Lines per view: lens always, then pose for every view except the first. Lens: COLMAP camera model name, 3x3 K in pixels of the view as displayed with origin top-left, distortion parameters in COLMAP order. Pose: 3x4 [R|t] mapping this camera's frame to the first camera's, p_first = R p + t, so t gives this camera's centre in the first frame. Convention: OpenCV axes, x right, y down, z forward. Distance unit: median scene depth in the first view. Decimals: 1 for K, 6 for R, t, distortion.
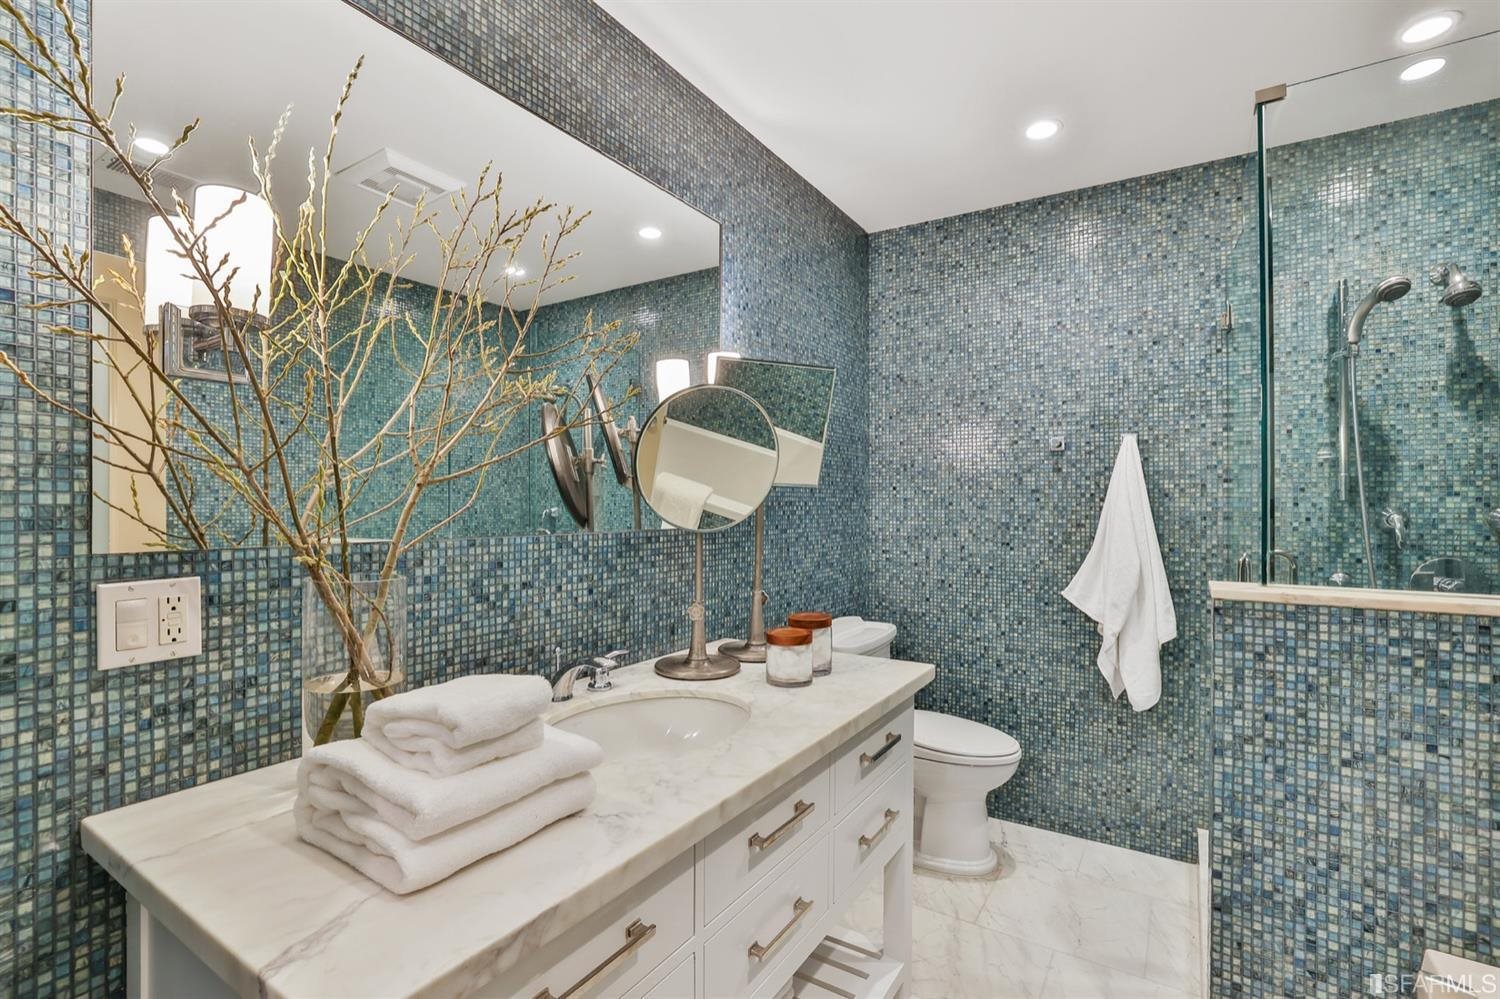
lens RADIAL K [[679.6, 0, 744.8], [0, 679.6, 508.2], [0, 0, 1]] dist [-0.011457, 0.002522]
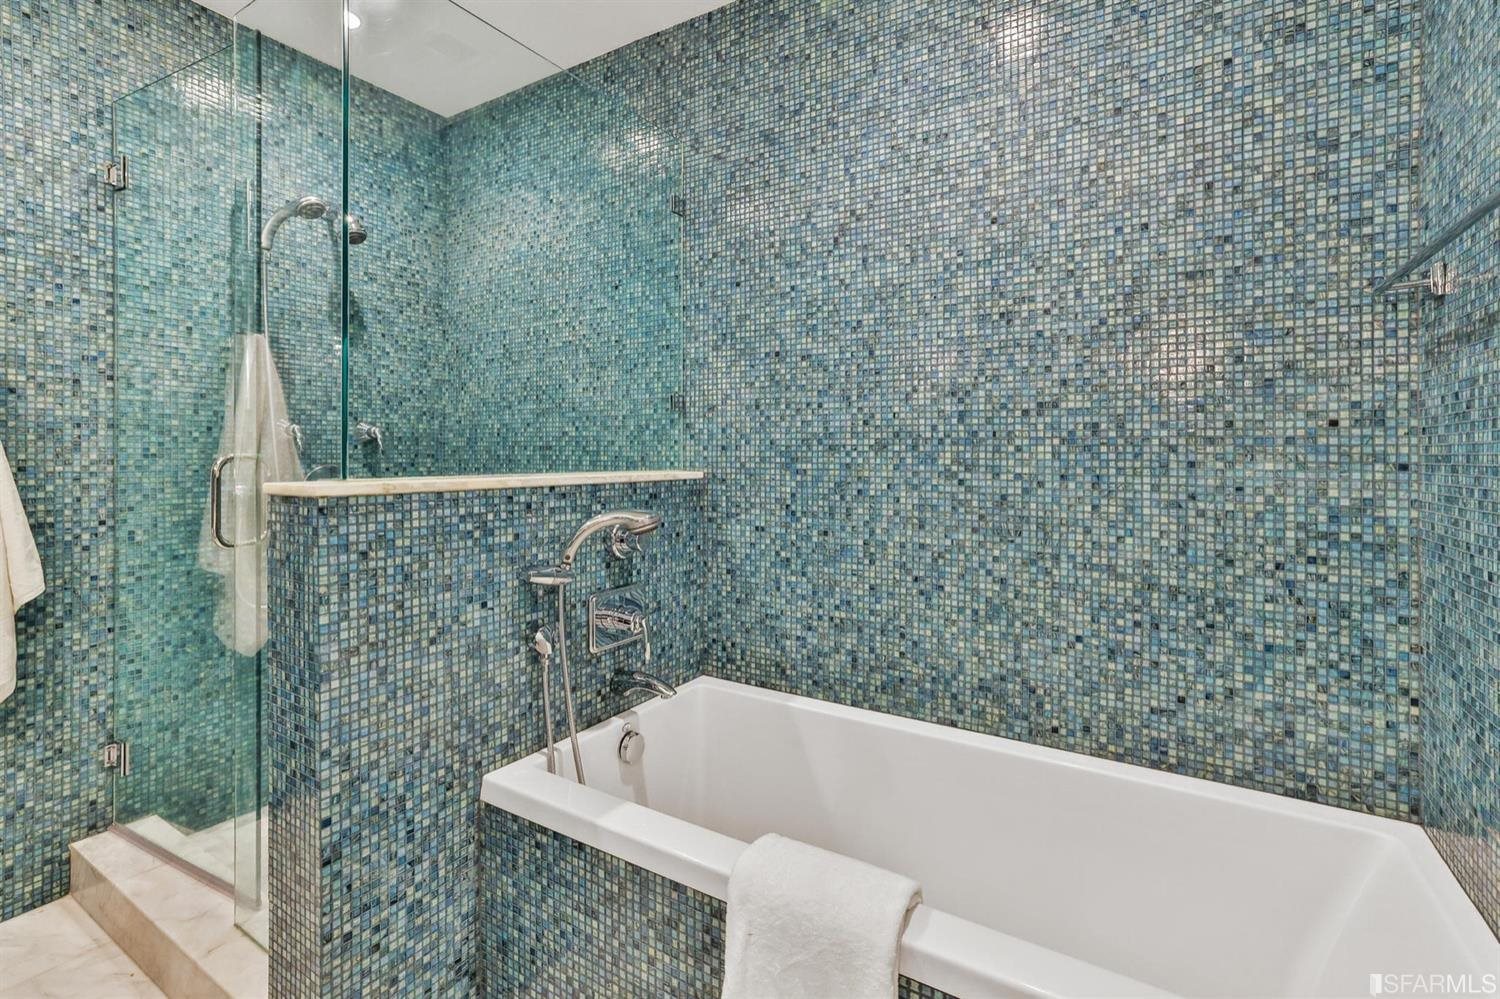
lens RADIAL K [[679.6, 0, 768.1], [0, 679.6, 450.0], [0, 0, 1]] dist [-0.011457, 0.002522]
pose [[-0.025279, 0.001438, 0.999679, -0.102401], [-0.003228, 0.999994, -0.001520, 0.048831], [-0.999675, -0.003266, -0.025274, 0.302772]]
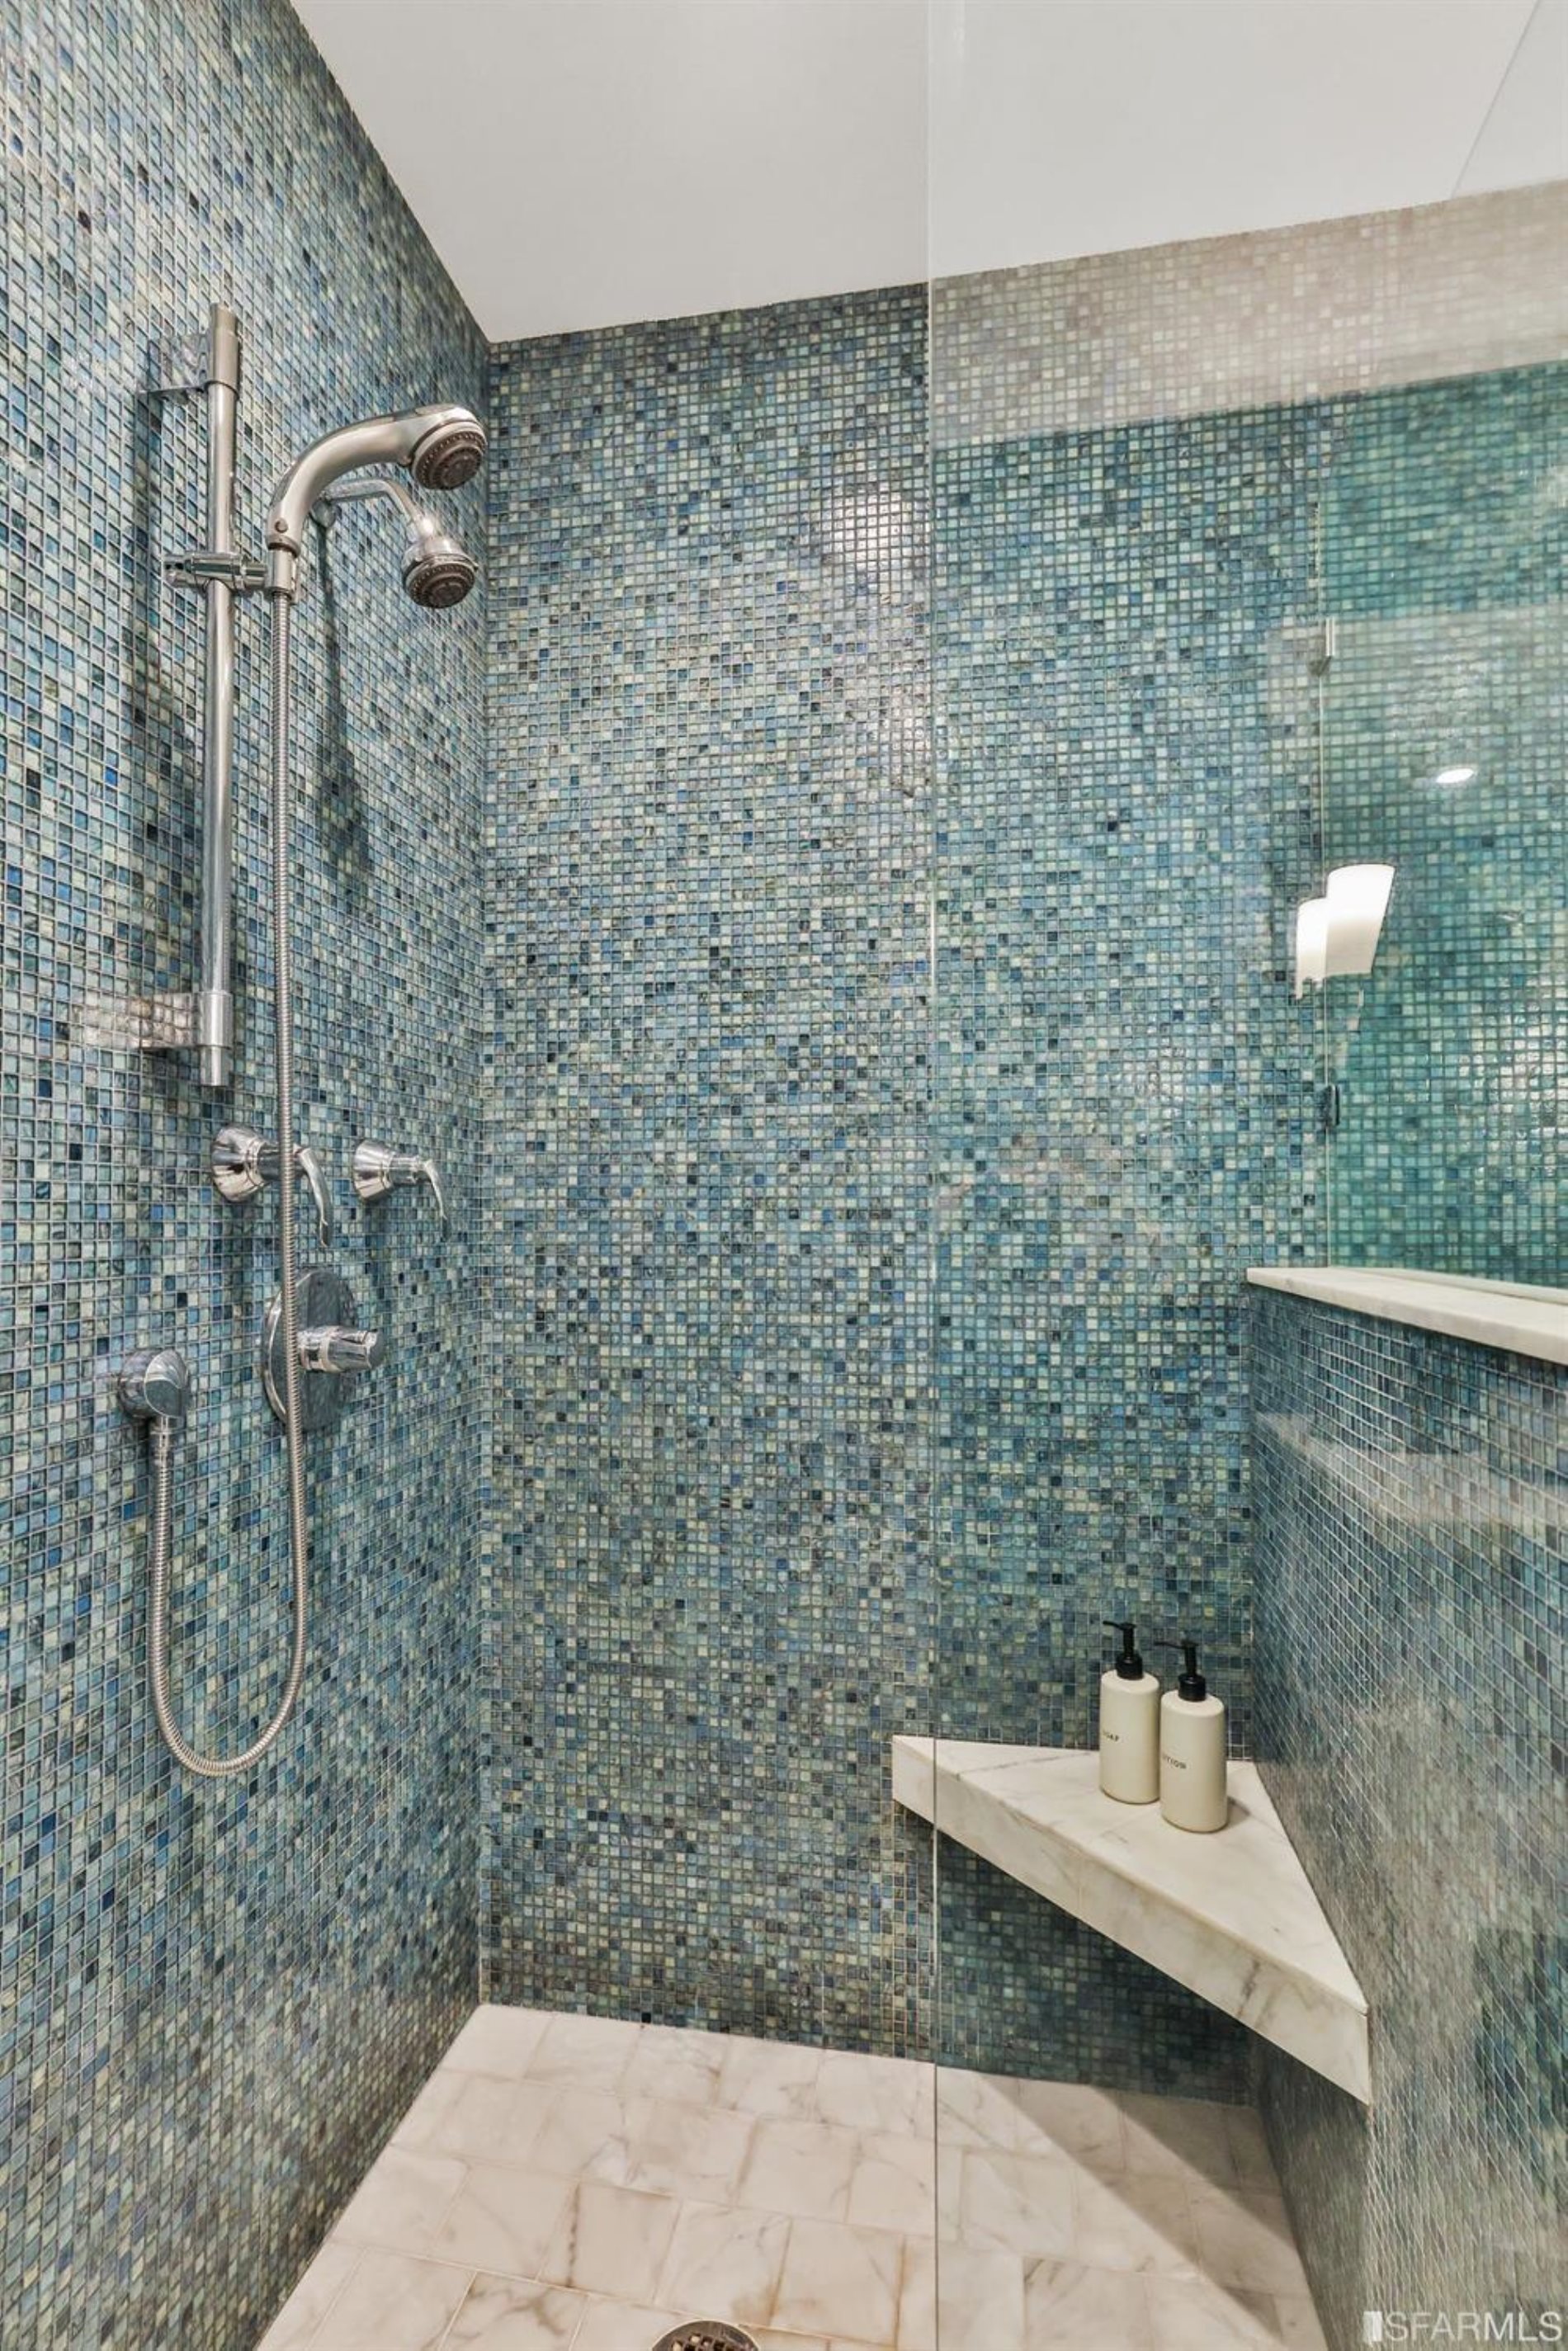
lens RADIAL K [[1161.2, 0, 770.8], [0, 1161.2, 1177.9], [0, 0, 1]] dist [0.006904, 0.001764]
pose [[-0.379336, 0.027790, 0.924841, 0.376265], [0.001340, 0.999564, -0.029486, 0.043603], [-0.925258, -0.009946, -0.379208, 1.031130]]
